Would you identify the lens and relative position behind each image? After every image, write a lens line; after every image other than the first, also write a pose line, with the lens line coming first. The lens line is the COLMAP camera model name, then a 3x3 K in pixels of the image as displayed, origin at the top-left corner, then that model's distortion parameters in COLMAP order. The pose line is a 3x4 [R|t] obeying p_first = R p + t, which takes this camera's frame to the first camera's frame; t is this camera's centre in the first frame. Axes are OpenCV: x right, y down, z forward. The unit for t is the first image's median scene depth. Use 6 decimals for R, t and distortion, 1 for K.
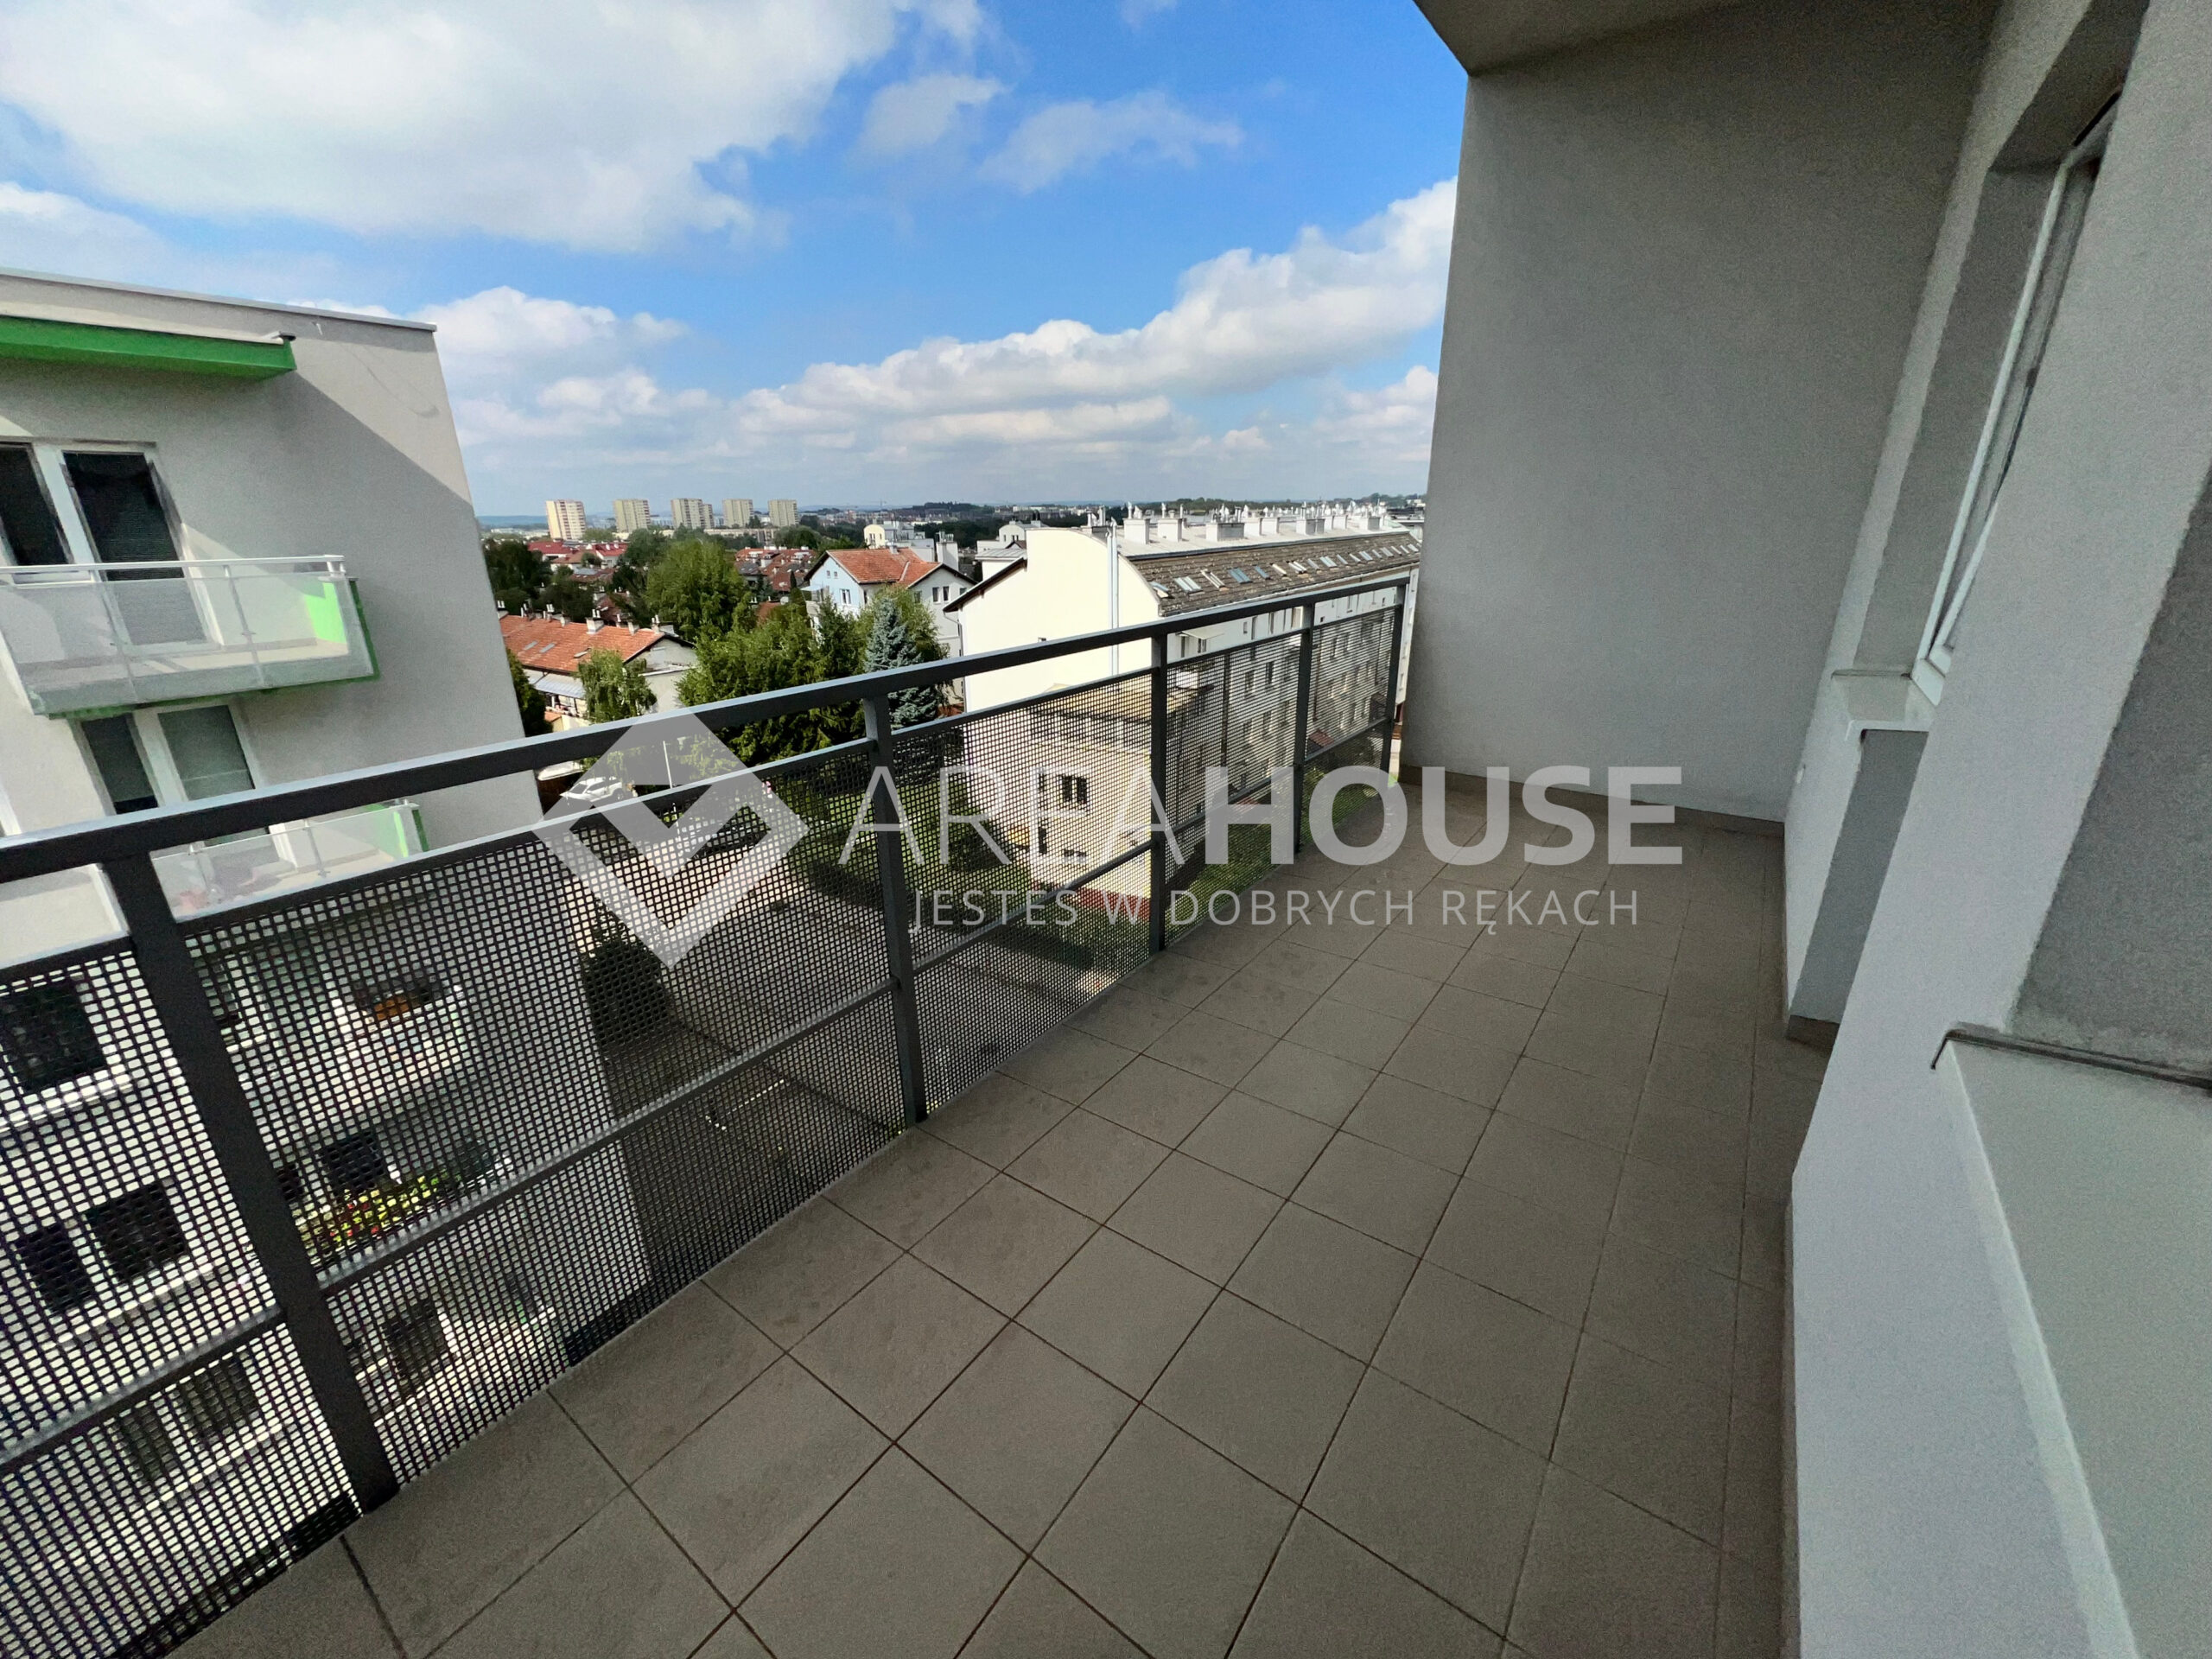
lens RADIAL K [[876.2, 0, 1093.6], [0, 876.2, 824.9], [0, 0, 1]] dist [0.000368, 0.000210]
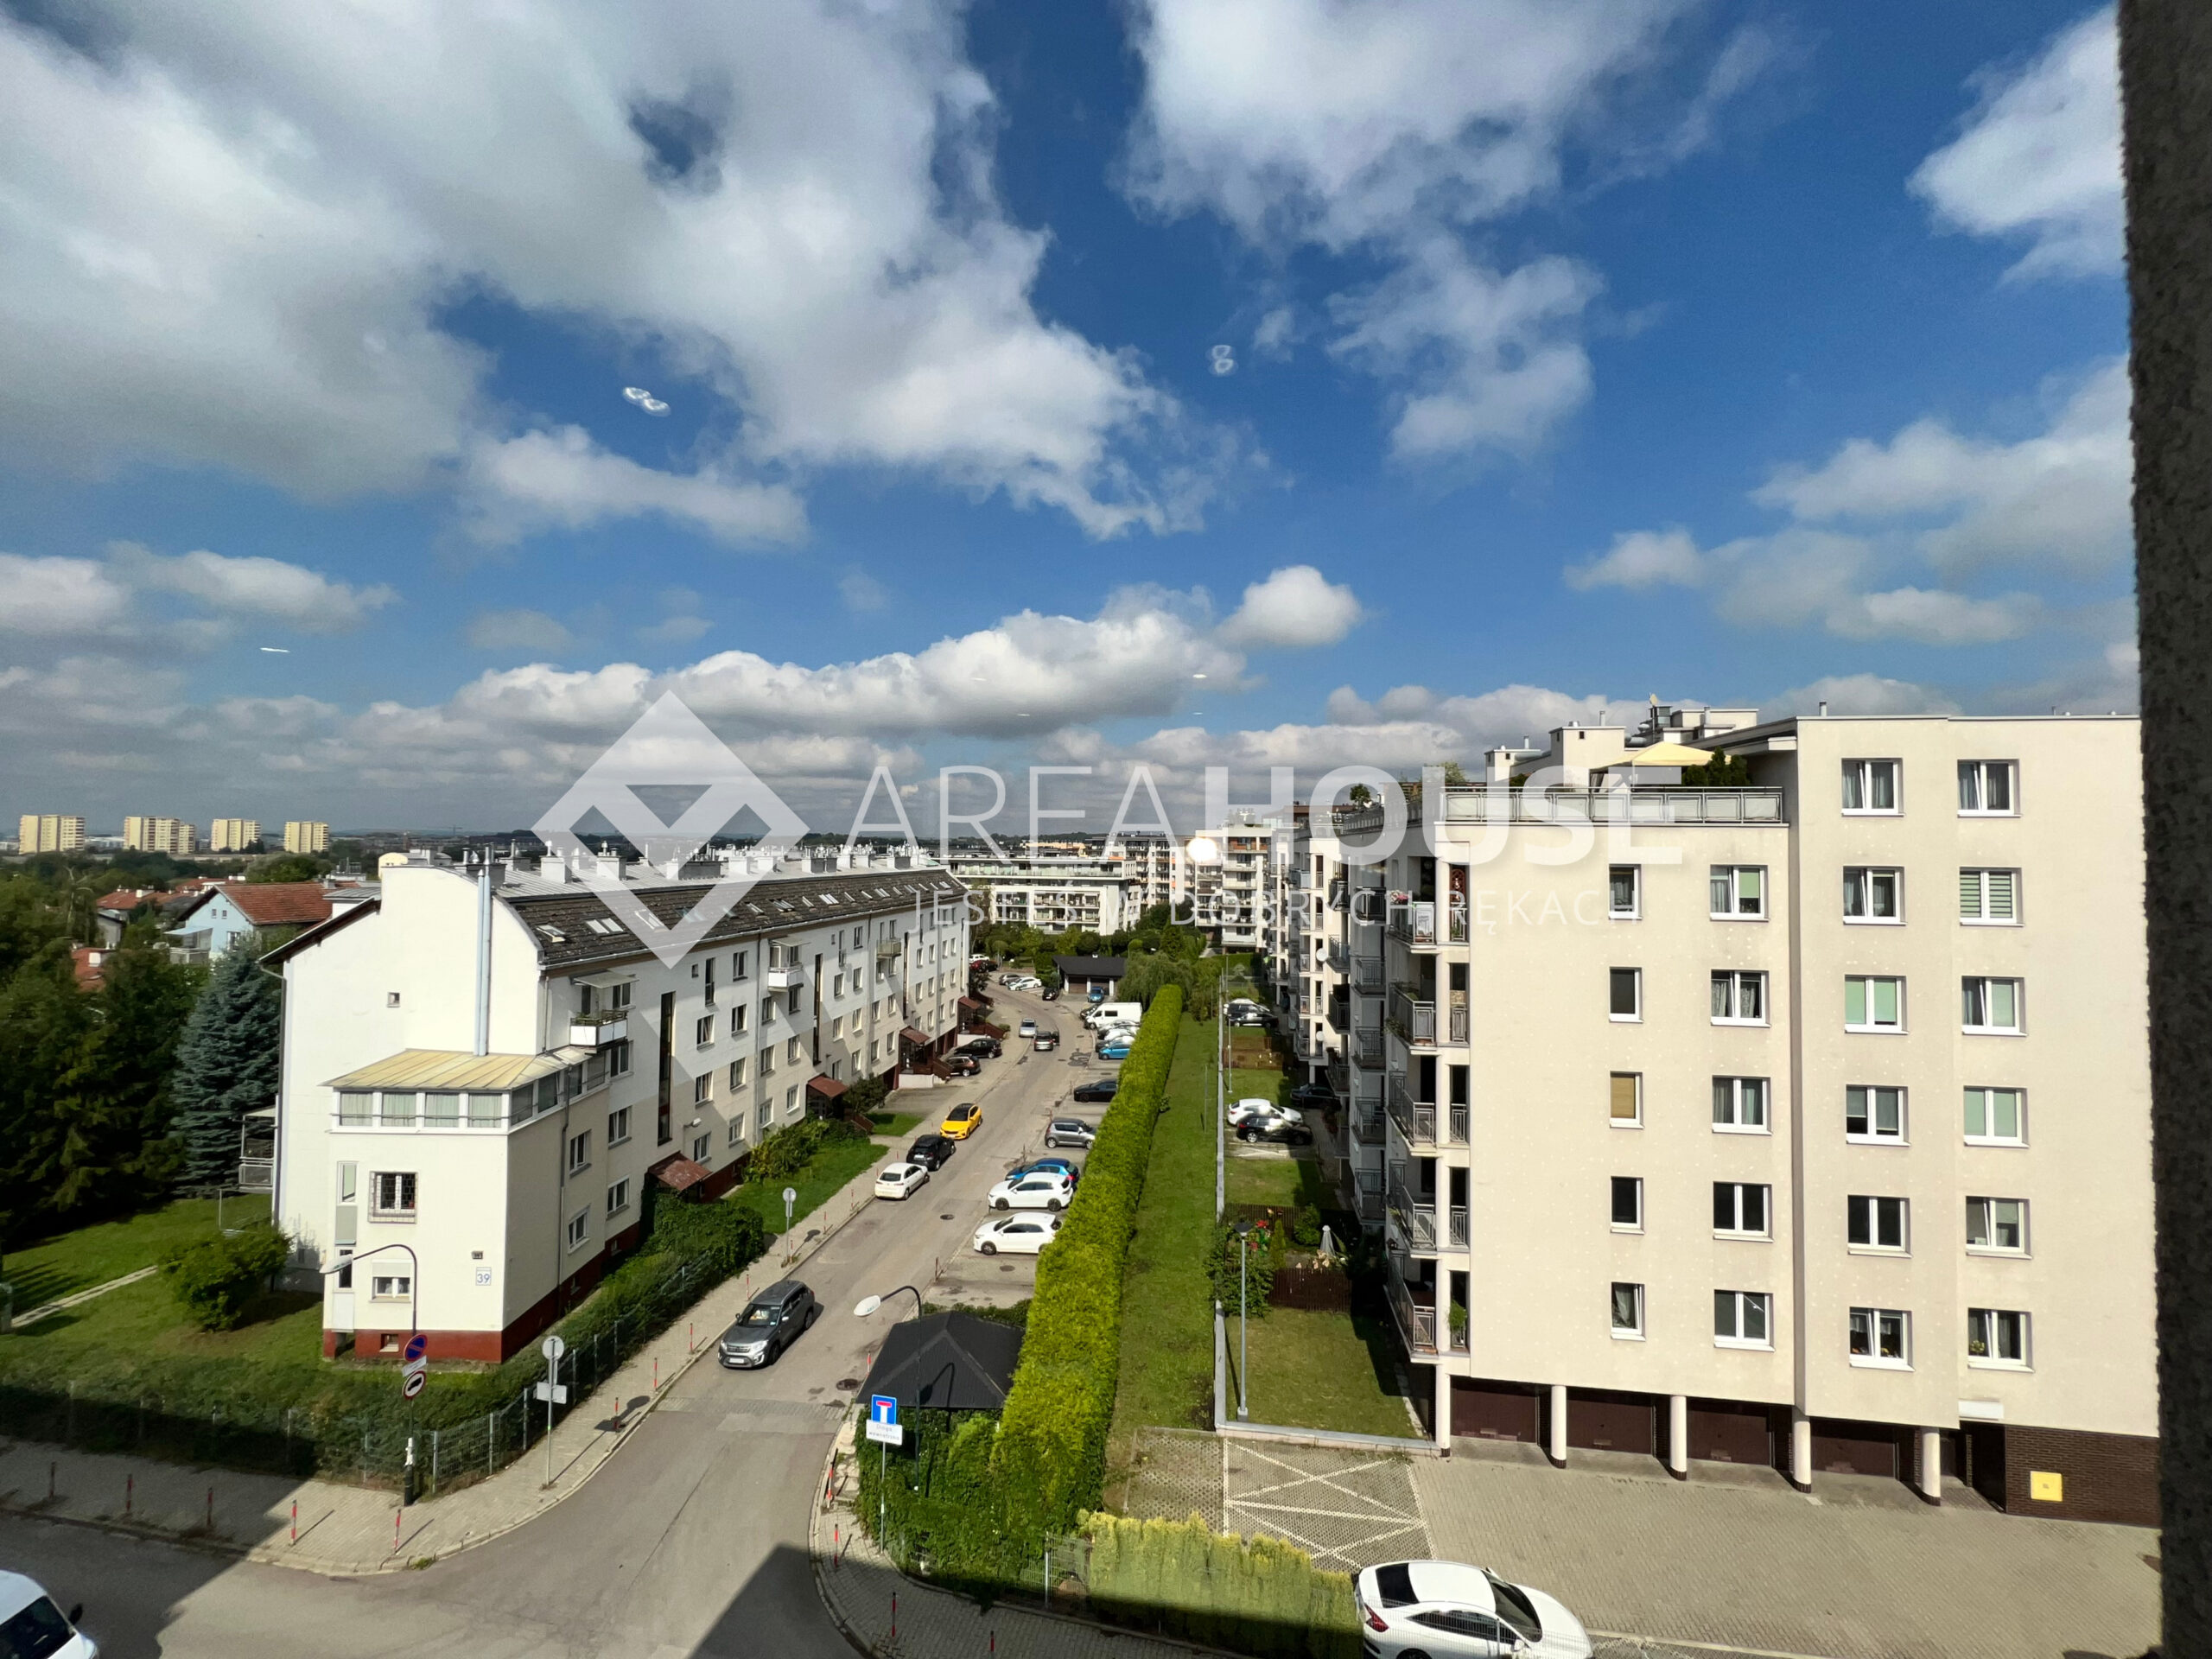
lens RADIAL K [[883.9, 0, 1087.9], [0, 883.9, 825.3], [0, 0, 1]] dist [-0.003791, 0.000594]
pose [[0.922098, 0.030667, 0.385739, 0.157006], [0.110539, 0.934439, -0.338532, -0.007881], [-0.370832, 0.354799, 0.858255, 0.002425]]
